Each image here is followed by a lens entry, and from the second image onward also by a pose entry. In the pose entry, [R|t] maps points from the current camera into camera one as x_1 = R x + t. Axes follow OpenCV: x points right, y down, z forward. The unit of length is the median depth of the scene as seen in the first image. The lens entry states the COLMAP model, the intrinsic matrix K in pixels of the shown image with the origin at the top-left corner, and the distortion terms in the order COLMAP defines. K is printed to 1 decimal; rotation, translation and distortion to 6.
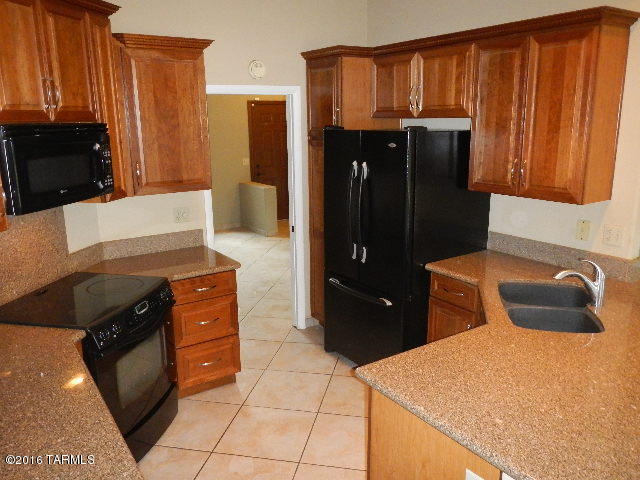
lens RADIAL K [[526.4, 0, 321.6], [0, 526.4, 243.2], [0, 0, 1]] dist [-0.005436, -0.008677]
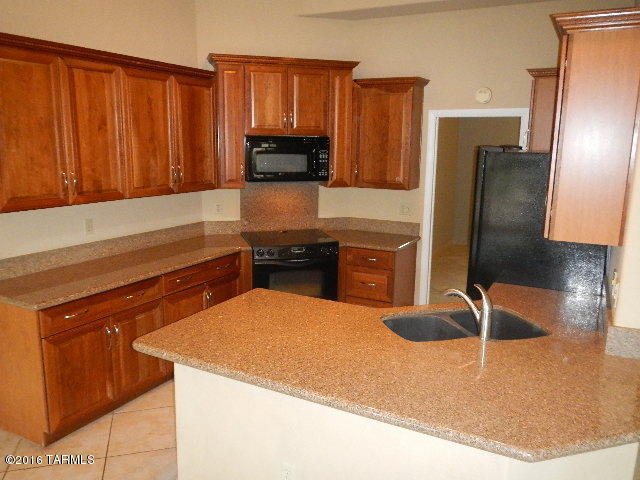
lens RADIAL K [[526.4, 0, 321.6], [0, 526.4, 238.4], [0, 0, 1]] dist [-0.005436, -0.008677]
pose [[0.482549, 0.180272, -0.857116, 0.913296], [-0.222956, 0.971635, 0.078835, -0.047915], [0.847016, 0.153058, 0.509055, 0.203508]]
